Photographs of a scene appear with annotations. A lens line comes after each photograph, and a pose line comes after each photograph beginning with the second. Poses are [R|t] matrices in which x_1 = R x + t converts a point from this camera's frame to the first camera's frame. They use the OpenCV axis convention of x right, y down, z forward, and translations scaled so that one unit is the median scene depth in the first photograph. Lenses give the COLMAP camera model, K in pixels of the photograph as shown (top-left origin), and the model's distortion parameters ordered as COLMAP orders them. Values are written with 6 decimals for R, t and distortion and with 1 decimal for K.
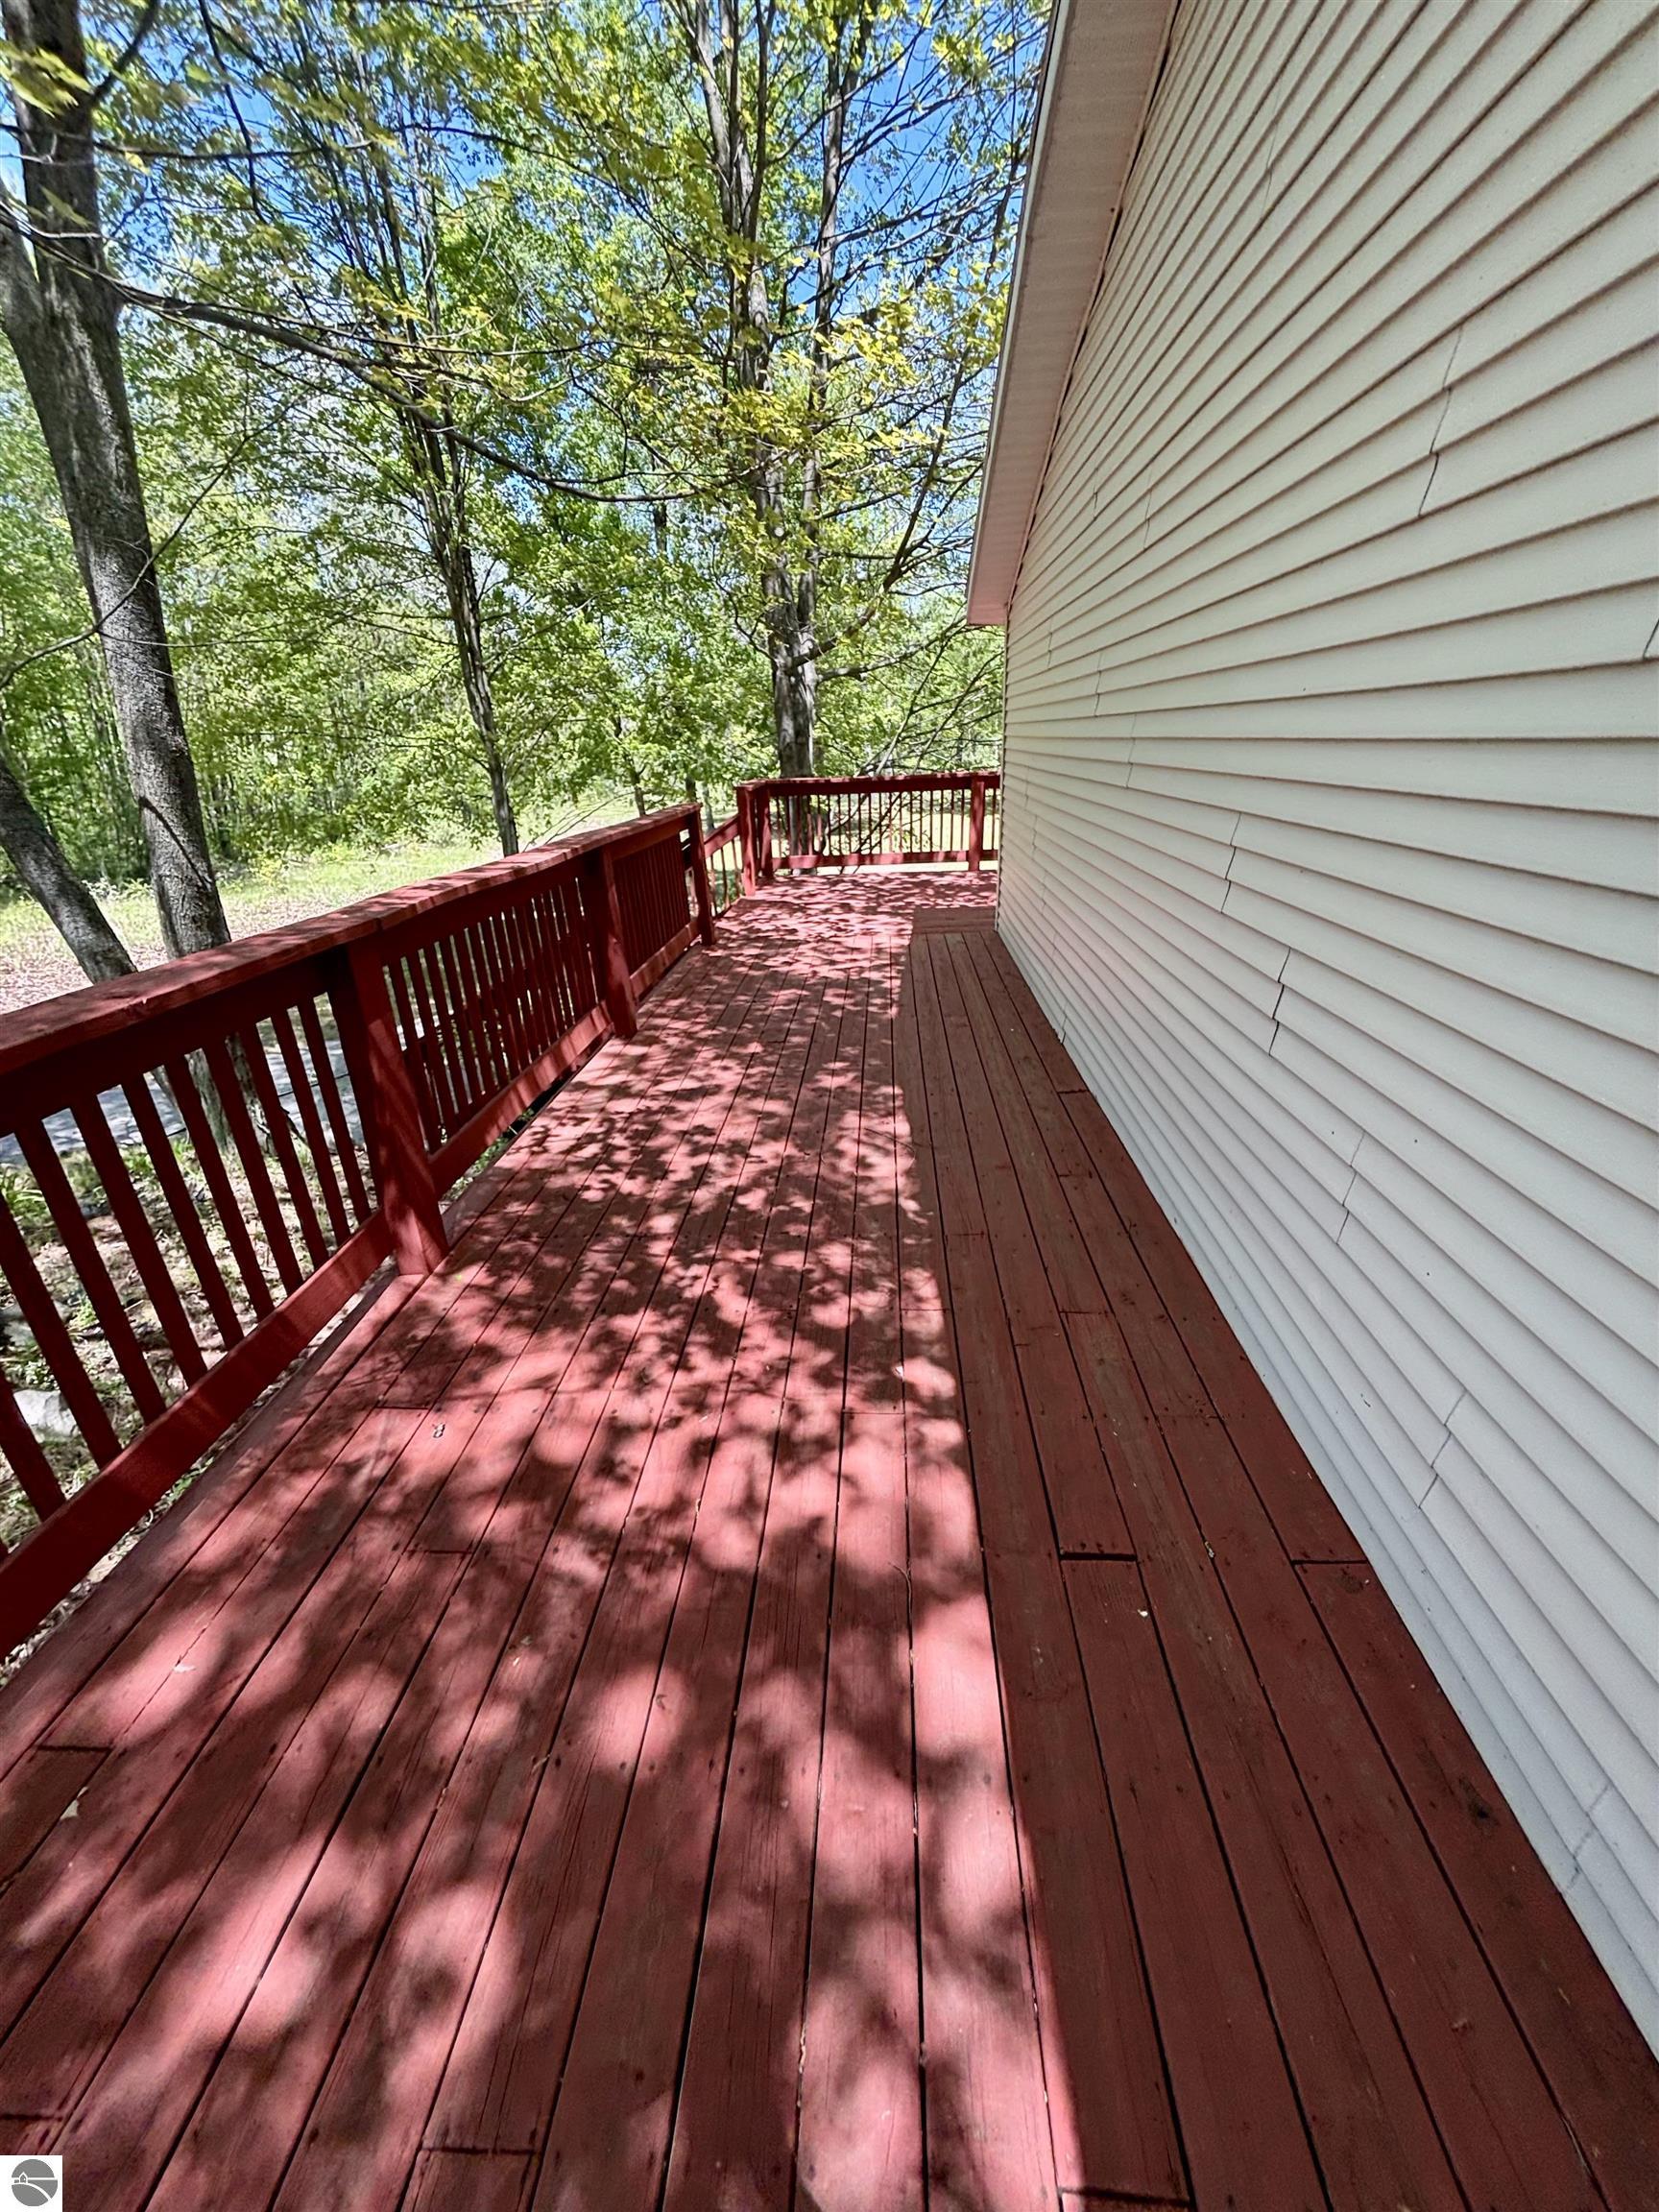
lens RADIAL K [[892.3, 0, 864.7], [0, 892.3, 1100.7], [0, 0, 1]] dist [-0.033052, -0.000014]
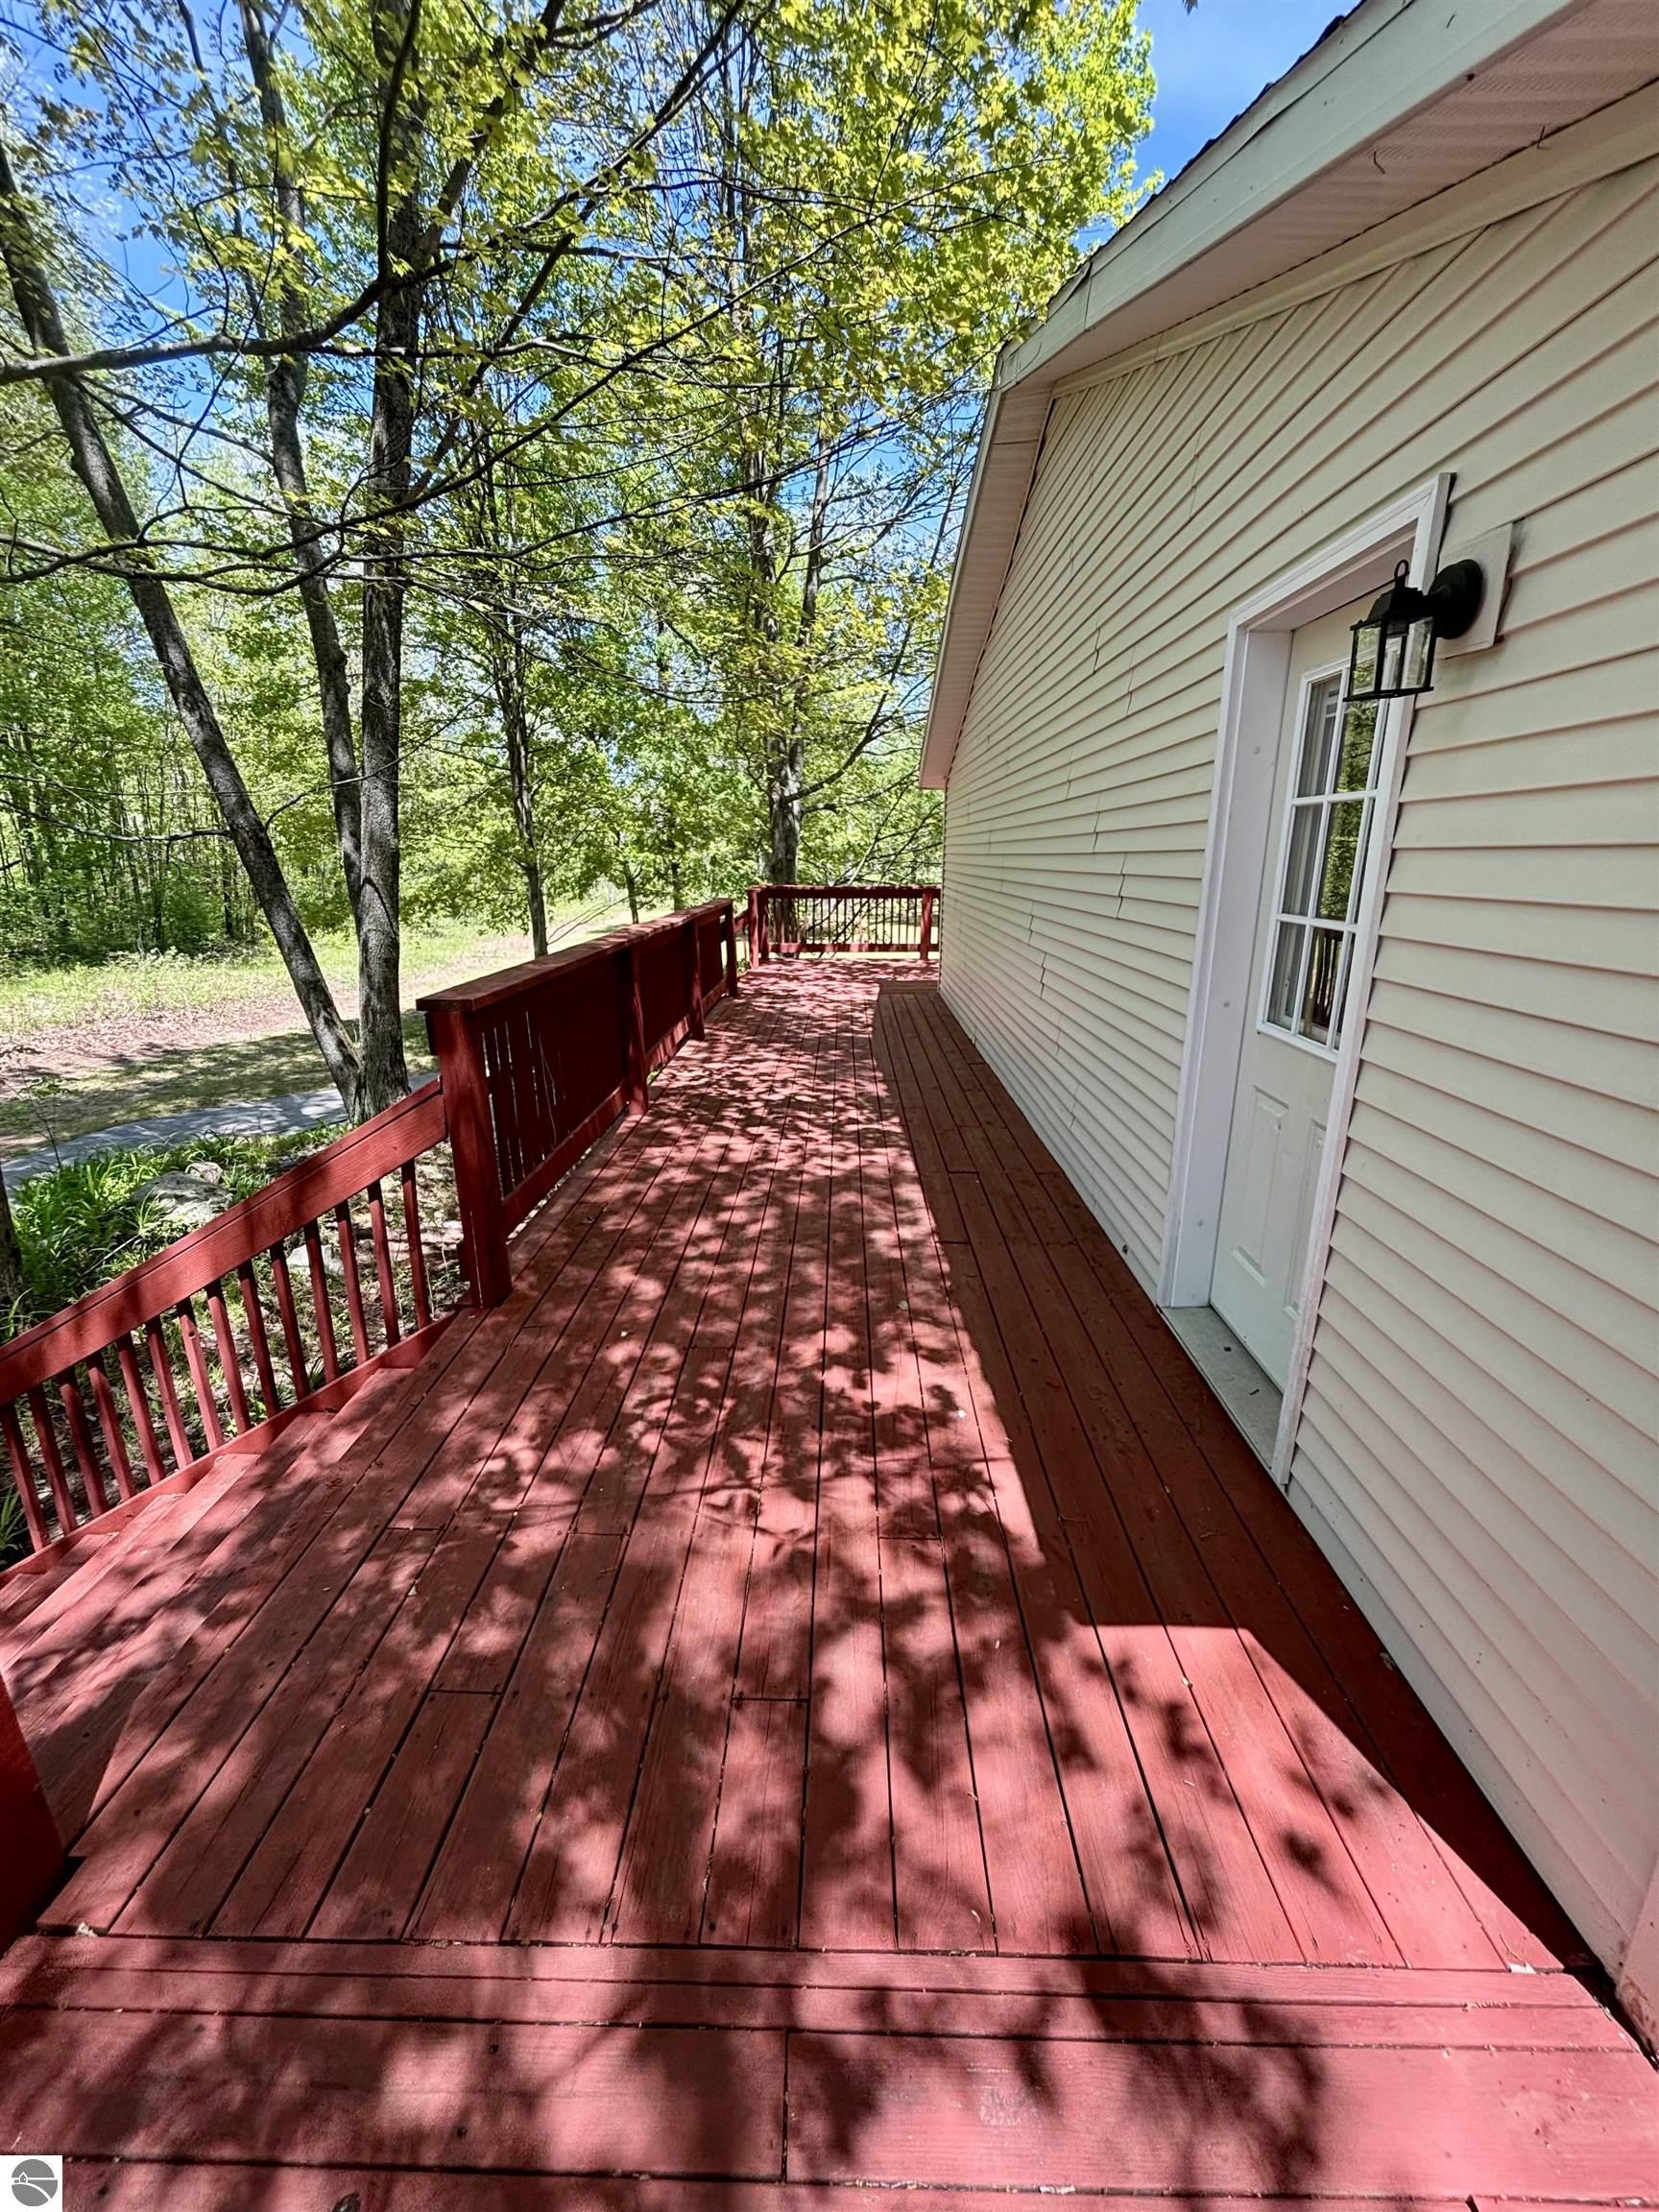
lens RADIAL K [[886.0, 0, 829.5], [0, 886.0, 1106.0], [0, 0, 1]] dist [-0.019041, 0.004917]
pose [[0.999316, 0.032657, 0.017355, -0.030014], [-0.030551, 0.993443, -0.110172, 0.104033], [-0.020839, 0.109567, 0.993761, -0.267933]]
